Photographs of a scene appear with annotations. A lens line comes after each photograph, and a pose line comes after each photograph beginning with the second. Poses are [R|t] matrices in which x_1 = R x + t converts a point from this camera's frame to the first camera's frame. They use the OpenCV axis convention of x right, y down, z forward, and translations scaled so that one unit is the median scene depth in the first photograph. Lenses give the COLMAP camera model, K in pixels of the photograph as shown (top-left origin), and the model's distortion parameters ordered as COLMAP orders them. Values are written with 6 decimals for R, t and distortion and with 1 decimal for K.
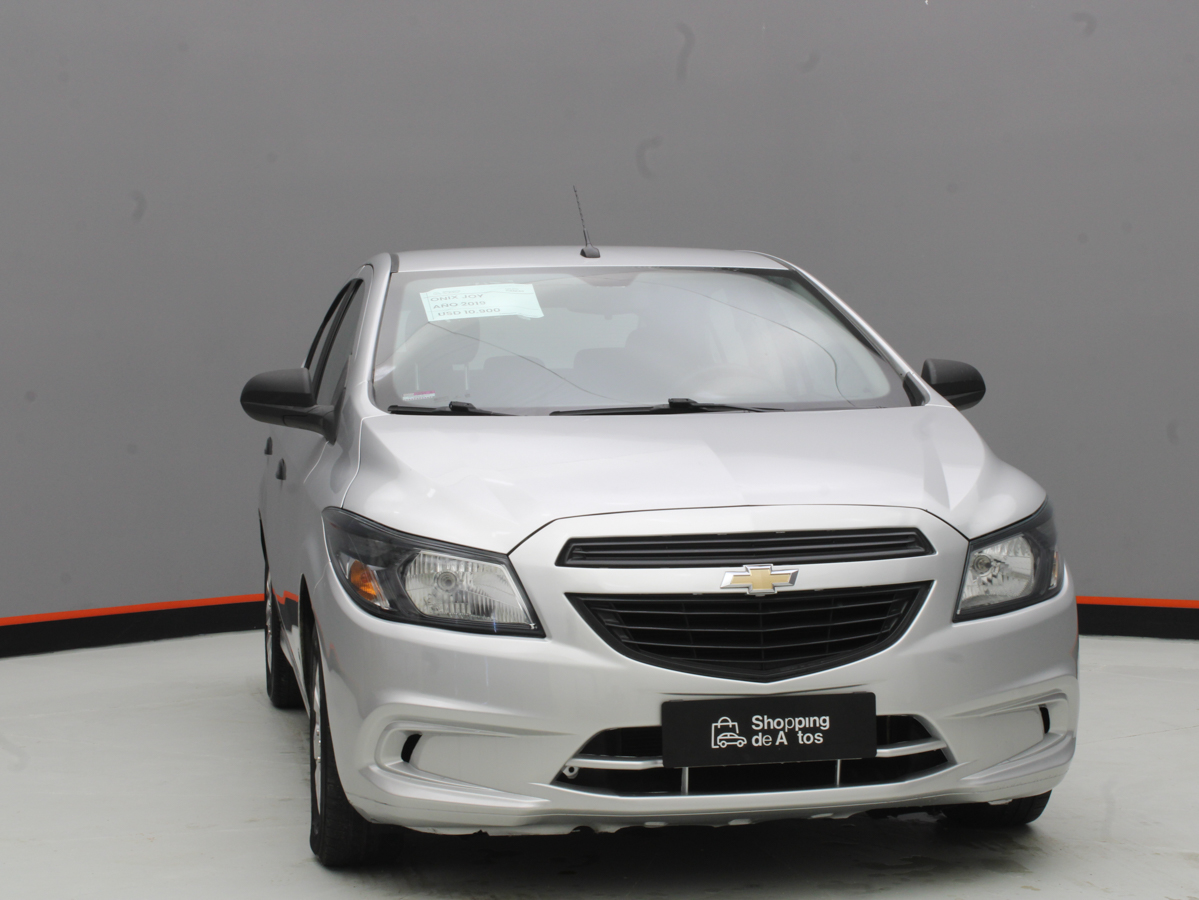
lens RADIAL K [[2267.3, 0, 599.5], [0, 2267.3, 450.0], [0, 0, 1]] dist [-0.002672, 0.006244]
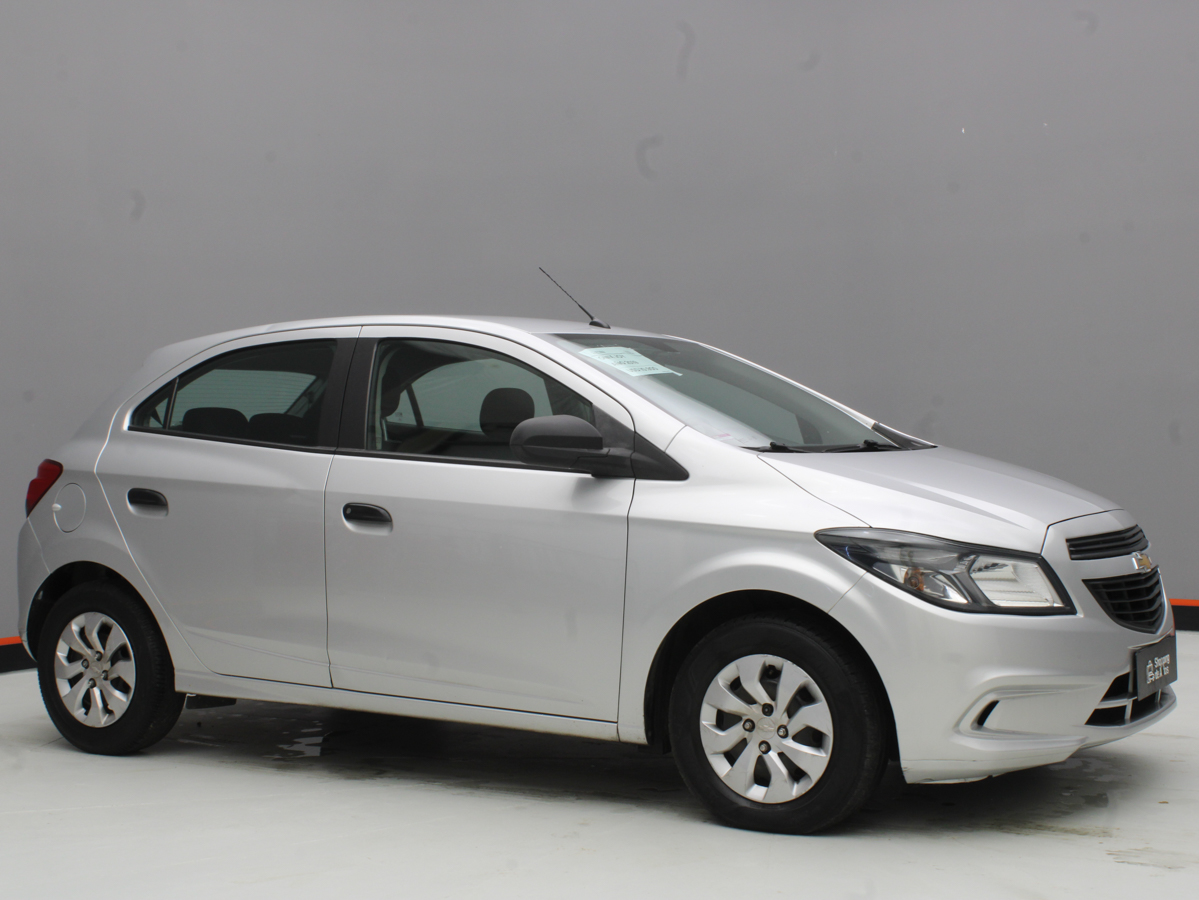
lens RADIAL K [[1763.6, 0, 599.5], [0, 1763.6, 450.0], [0, 0, 1]] dist [-0.042809, -0.020181]
pose [[0.676170, -0.005904, 0.736722, -0.965159], [0.032041, 0.999257, -0.021400, 0.000103], [-0.736049, 0.038075, 0.675857, 0.507652]]
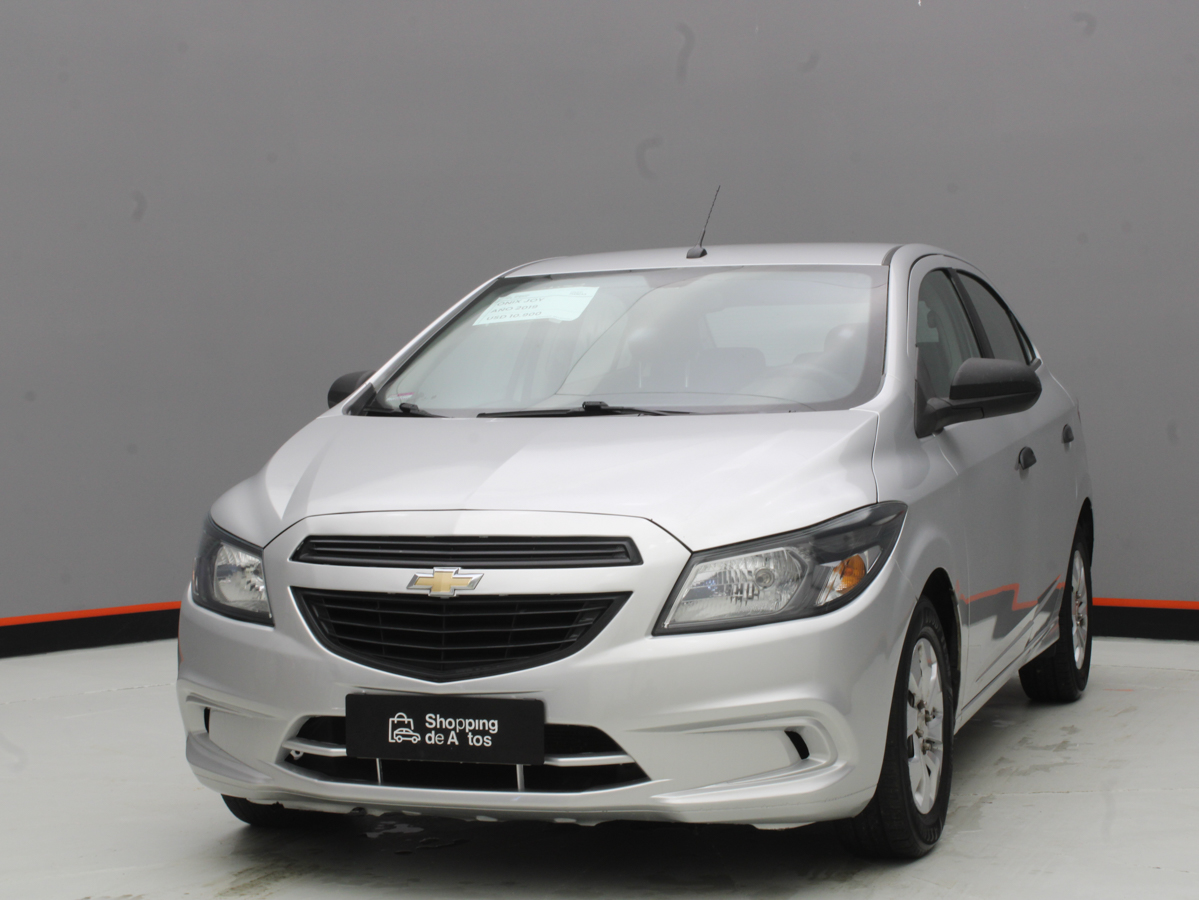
lens RADIAL K [[2267.3, 0, 599.5], [0, 2267.3, 450.0], [0, 0, 1]] dist [-0.002672, 0.006244]
pose [[0.863019, 0.017521, -0.504868, 0.648931], [-0.012718, 0.999835, 0.012959, -0.016805], [0.505012, -0.004763, 0.863099, 0.150744]]
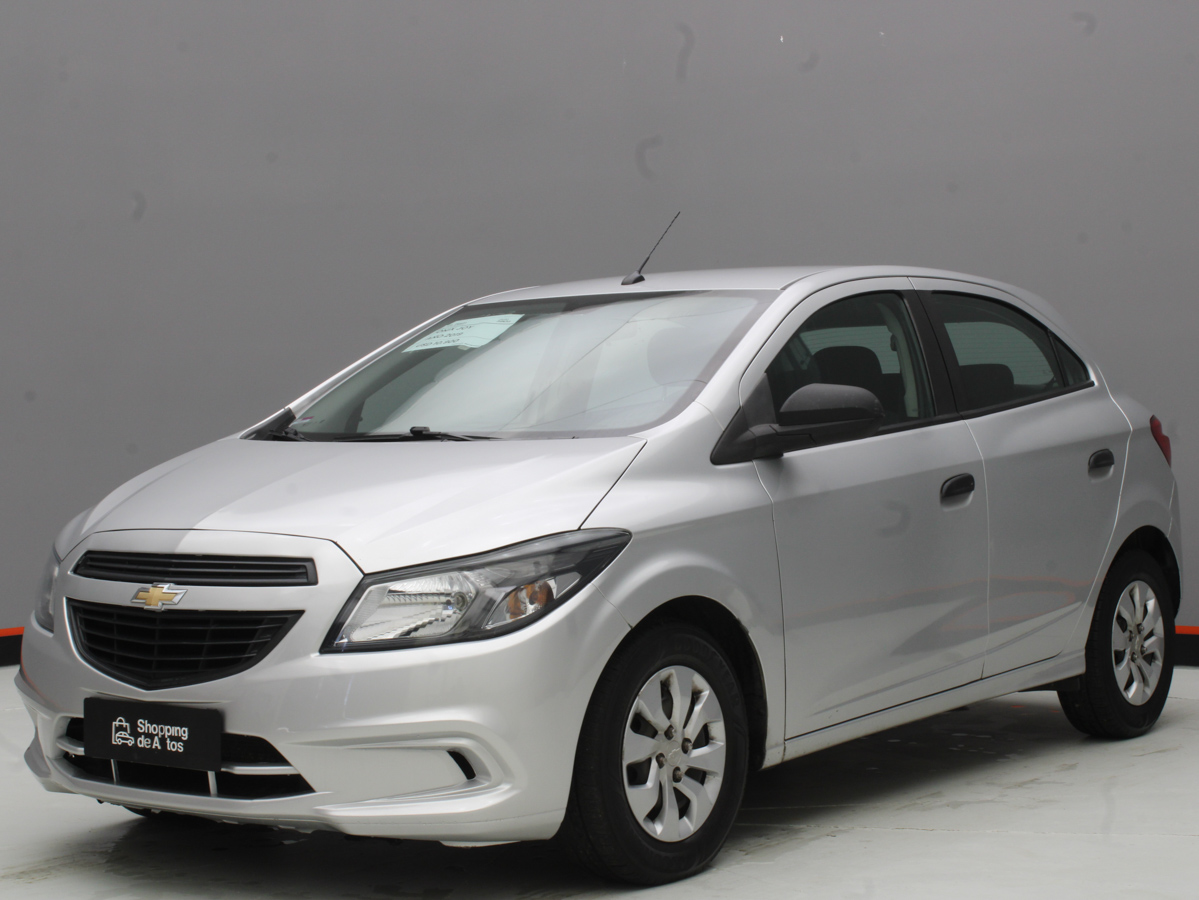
lens RADIAL K [[2222.9, 0, 599.5], [0, 2222.9, 450.0], [0, 0, 1]] dist [-0.009672, 0.206313]
pose [[0.672953, 0.020220, -0.739409, 1.010525], [-0.016878, 0.999786, 0.011979, -0.030429], [0.739492, 0.004418, 0.673150, 0.433720]]
